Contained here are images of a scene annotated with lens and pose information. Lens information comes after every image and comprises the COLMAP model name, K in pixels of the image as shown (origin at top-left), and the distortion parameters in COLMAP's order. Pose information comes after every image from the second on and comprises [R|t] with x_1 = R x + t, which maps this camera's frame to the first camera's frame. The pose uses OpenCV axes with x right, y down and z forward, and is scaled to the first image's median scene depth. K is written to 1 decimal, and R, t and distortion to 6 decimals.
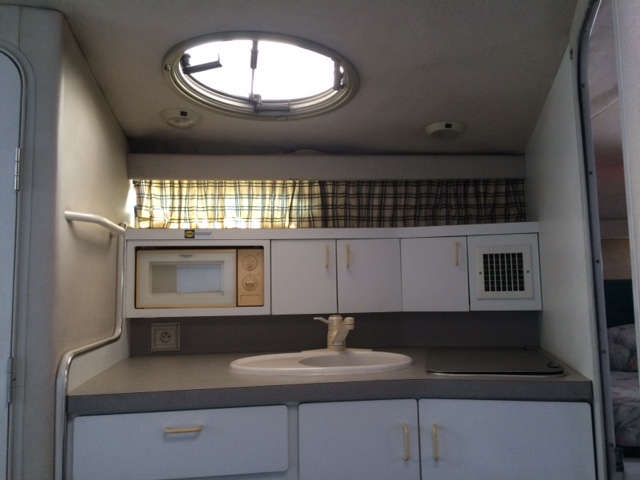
lens RADIAL K [[546.1, 0, 320.0], [0, 546.1, 240.0], [0, 0, 1]] dist [0.082521, -0.107963]
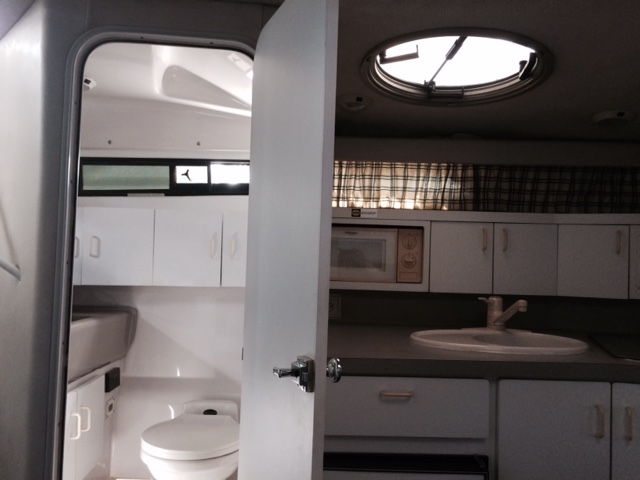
lens RADIAL K [[546.1, 0, 320.0], [0, 546.1, 240.0], [0, 0, 1]] dist [0.082521, -0.107963]
pose [[0.994329, 0.043858, -0.096878, -0.184879], [-0.038543, 0.997683, 0.056069, -0.013839], [0.099113, -0.052017, 0.993716, -0.062533]]
